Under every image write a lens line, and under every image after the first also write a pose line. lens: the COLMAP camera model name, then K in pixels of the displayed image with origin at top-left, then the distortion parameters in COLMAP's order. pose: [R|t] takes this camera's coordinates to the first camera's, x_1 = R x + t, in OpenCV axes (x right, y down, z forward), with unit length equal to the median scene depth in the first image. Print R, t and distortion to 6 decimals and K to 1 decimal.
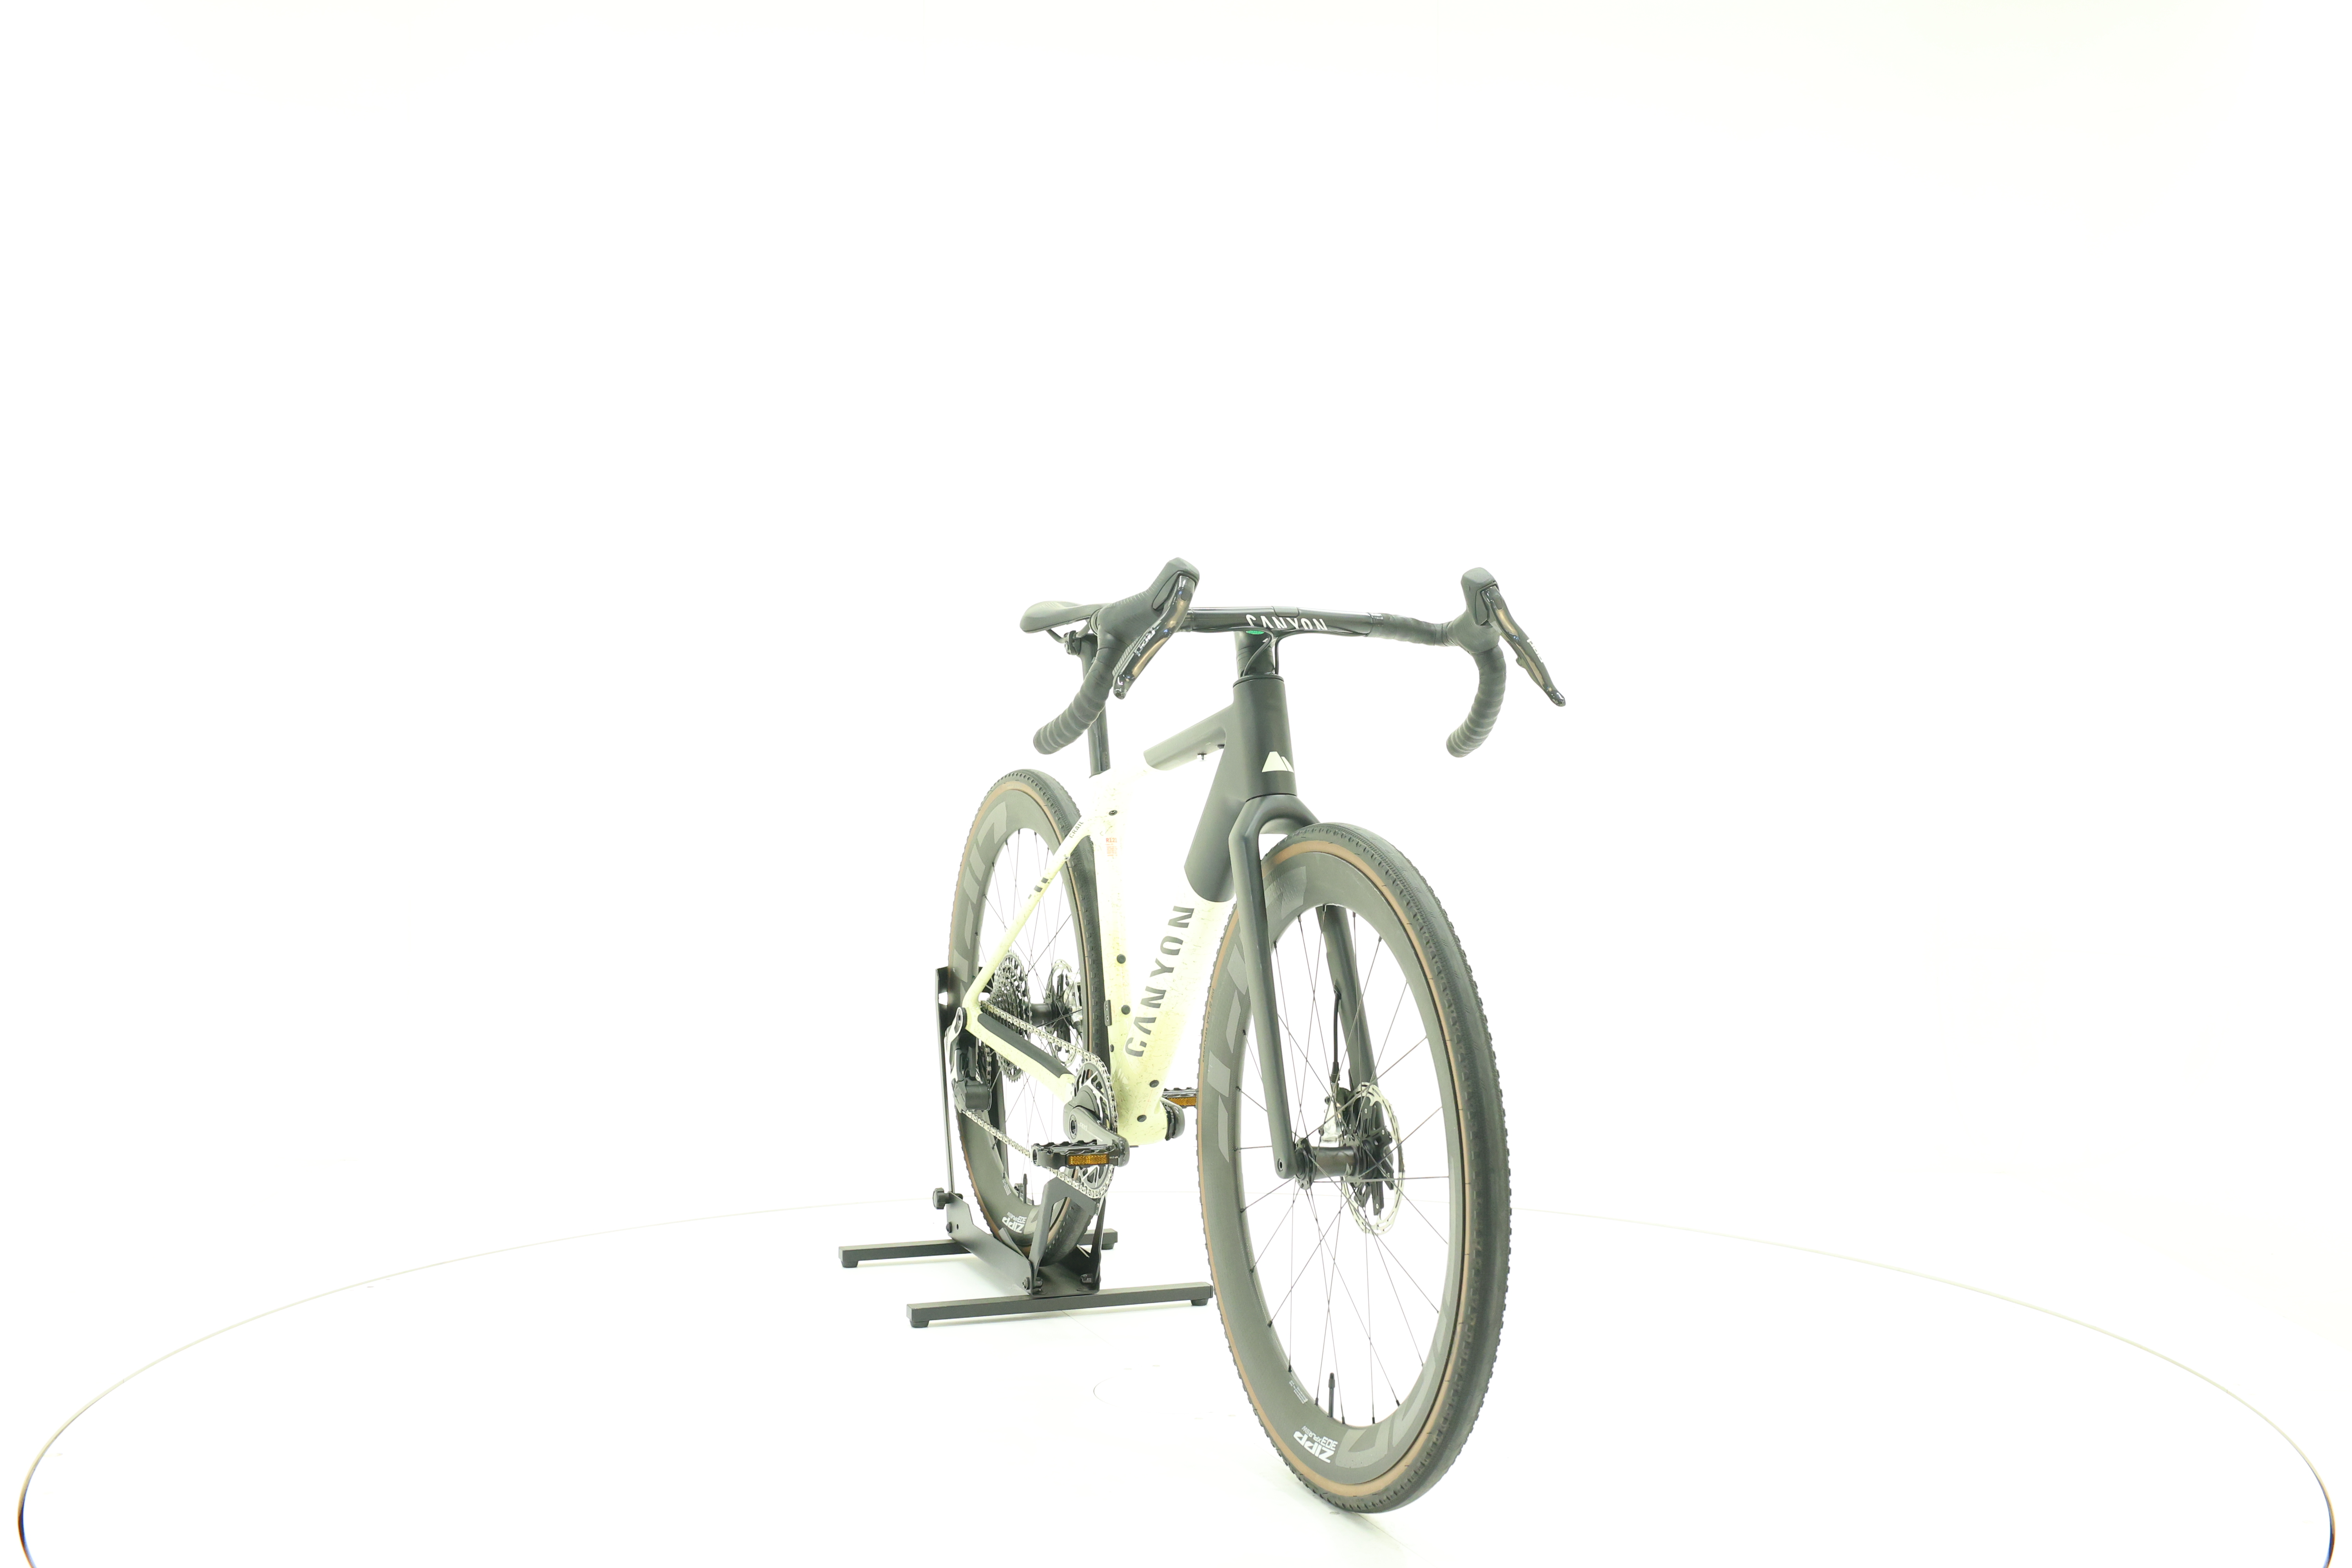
lens RADIAL K [[2501.9, 0, 1184.3], [0, 2501.9, 785.6], [0, 0, 1]] dist [-0.006047, 0.000000]
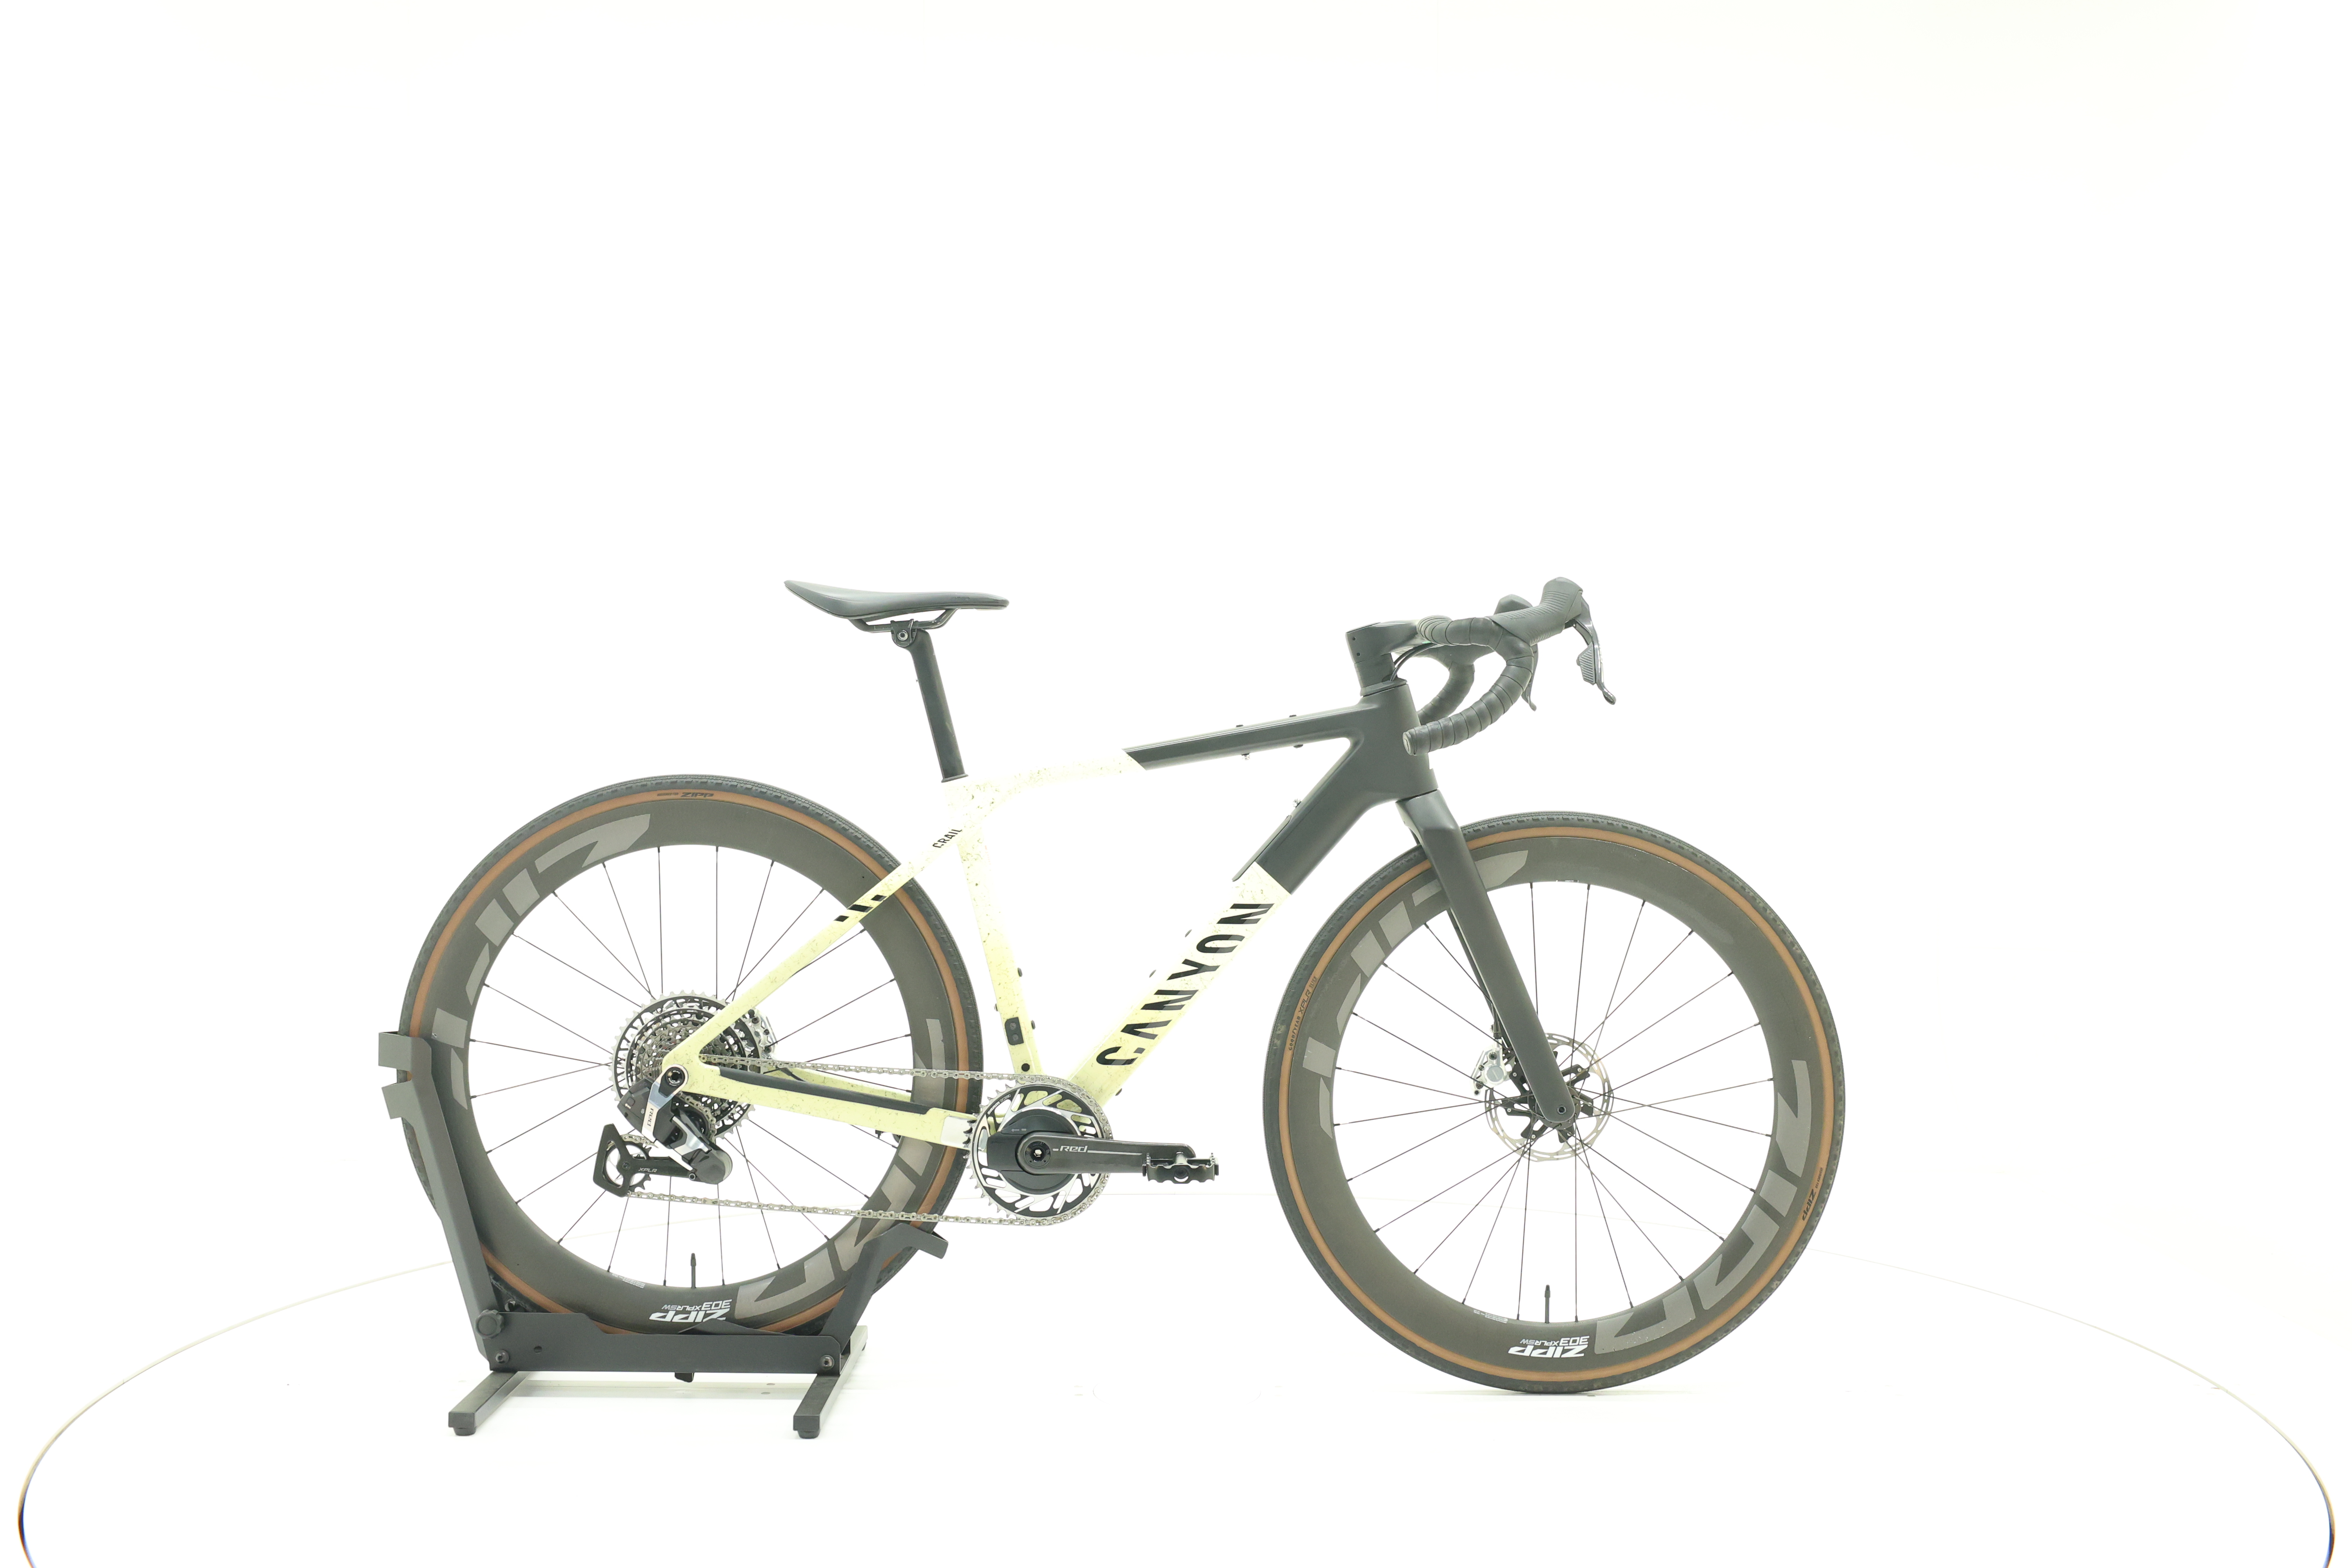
lens RADIAL K [[2501.9, 0, 1166.8], [0, 2501.9, 777.9], [0, 0, 1]] dist [-0.006047, 0.000000]
pose [[0.363065, -0.021424, 0.931517, -0.959061], [0.018997, 0.999698, 0.015587, -0.019279], [-0.931570, 0.012037, 0.363363, 0.656968]]
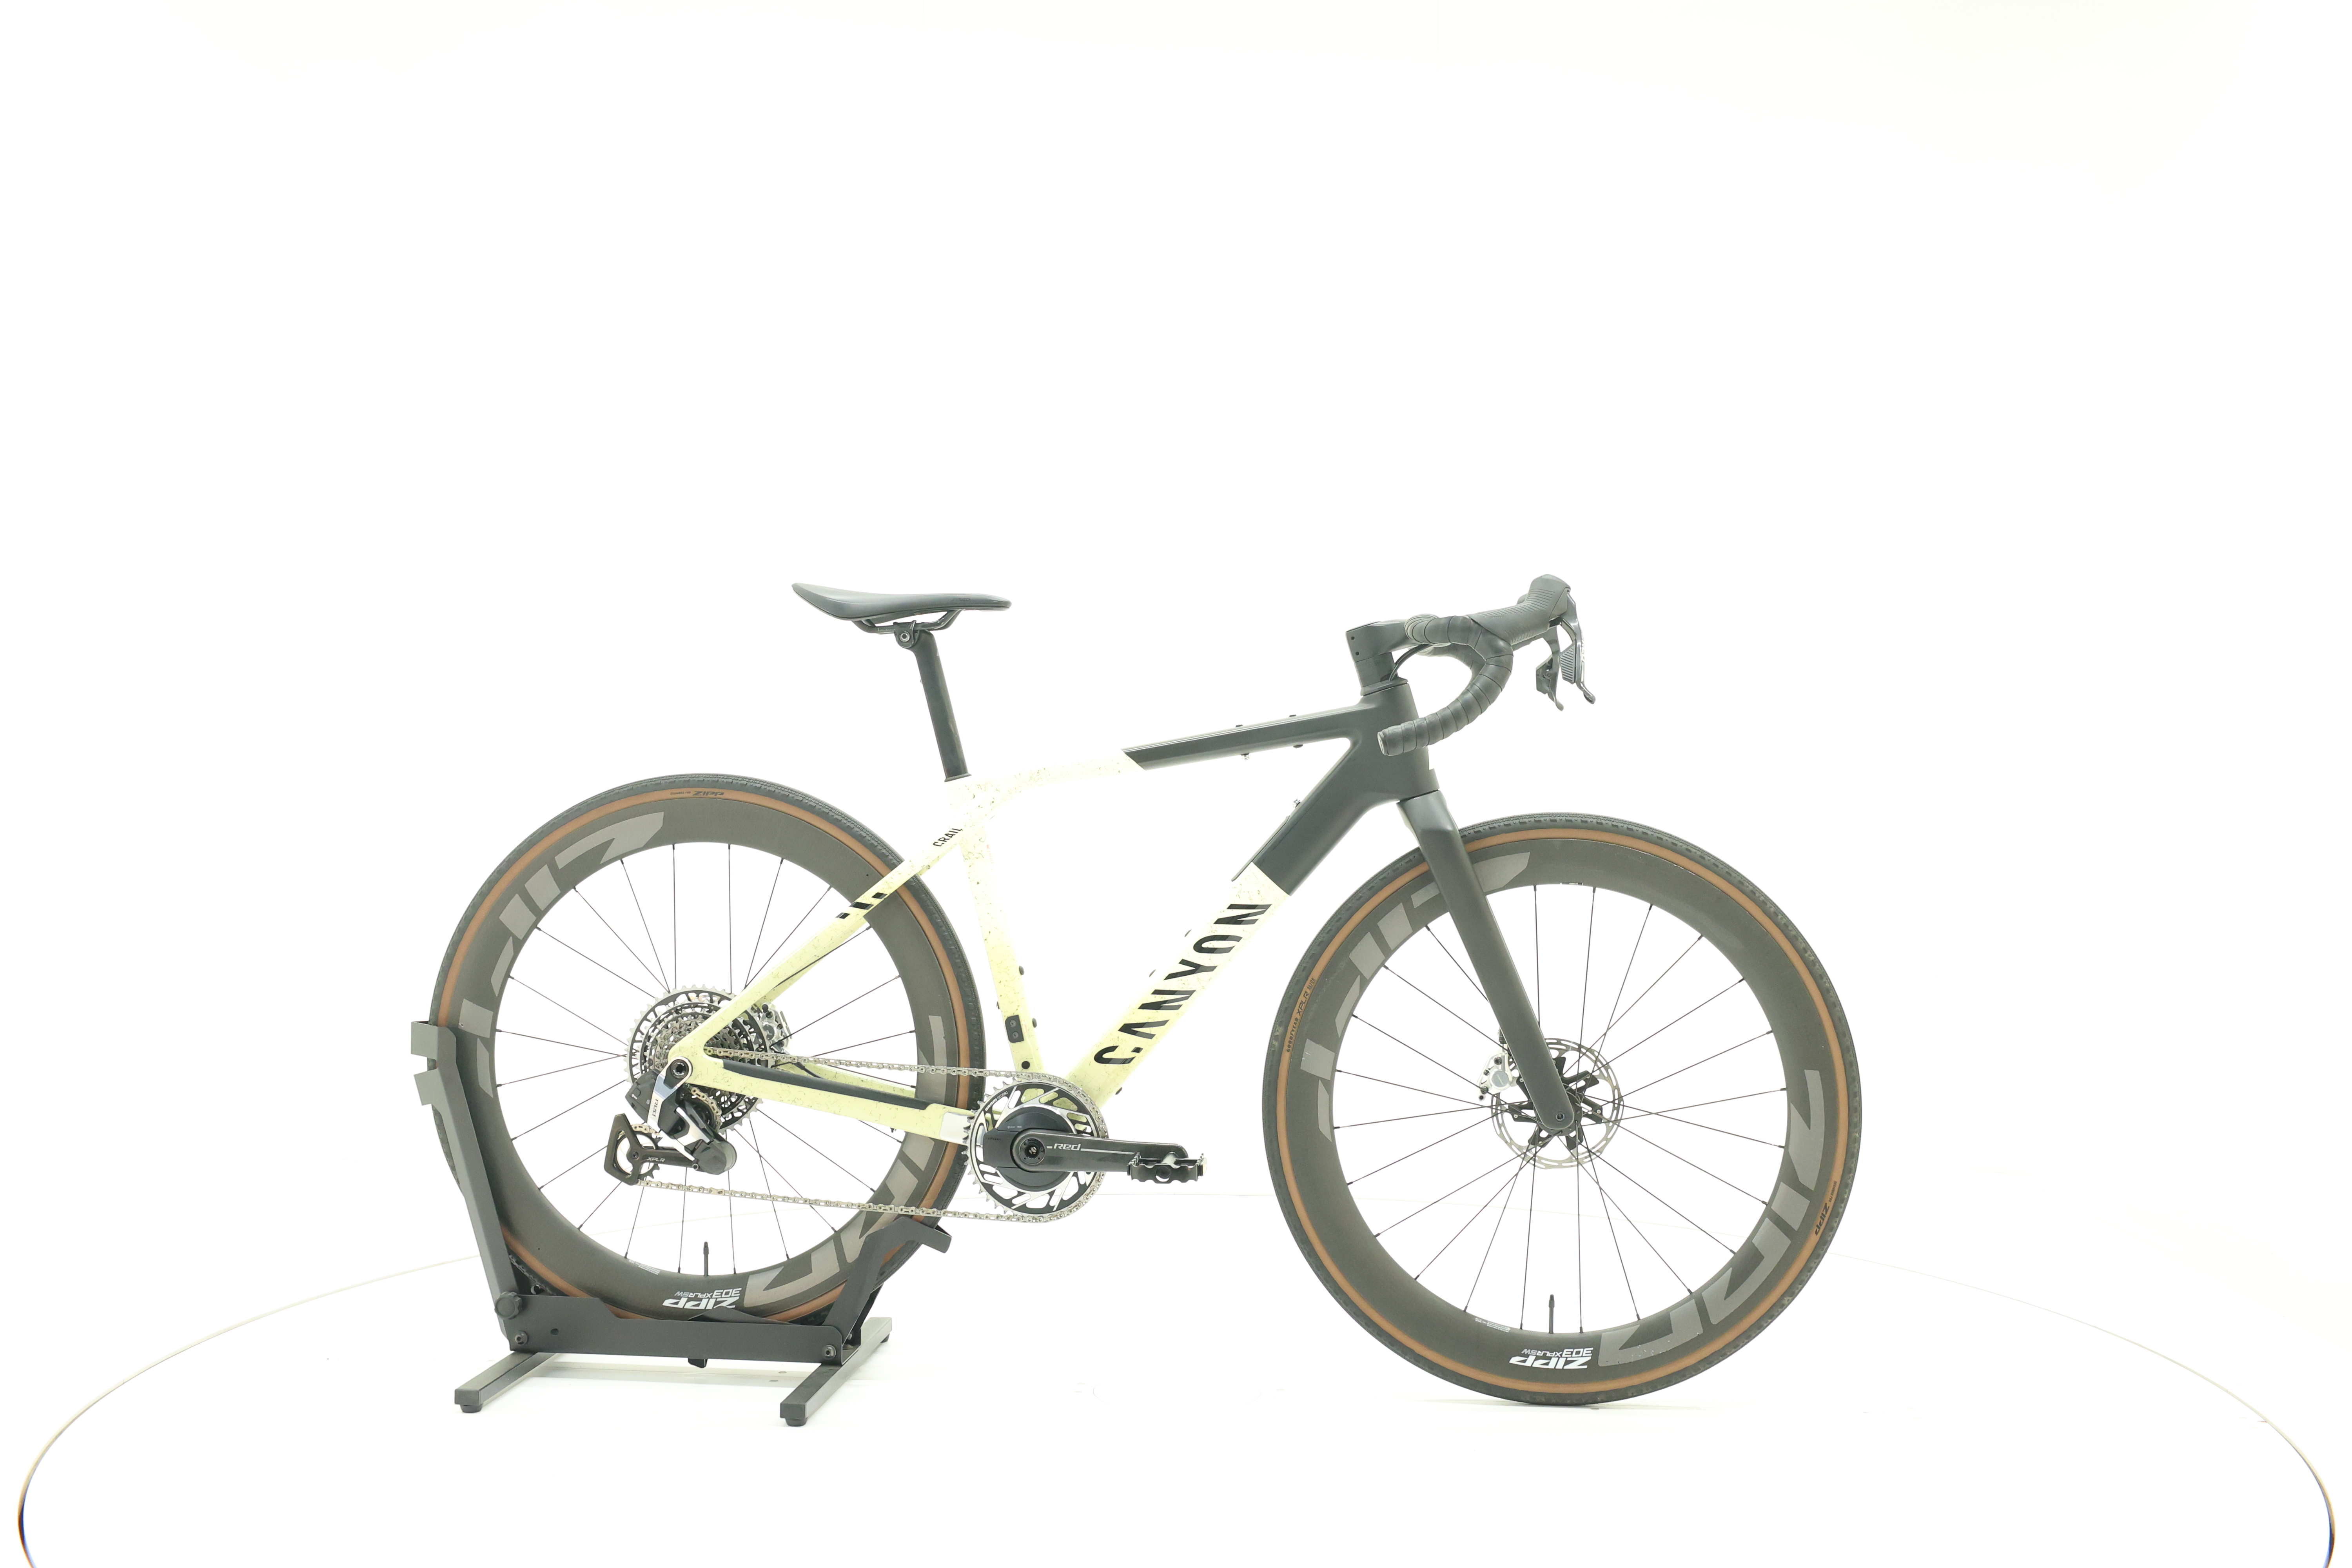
lens RADIAL K [[2501.9, 0, 1166.4], [0, 2501.9, 776.3], [0, 0, 1]] dist [-0.006047, 0.000000]
pose [[0.468341, -0.018983, 0.883344, -0.910408], [0.018441, 0.999761, 0.011708, -0.016007], [-0.883356, 0.010806, 0.468579, 0.548876]]
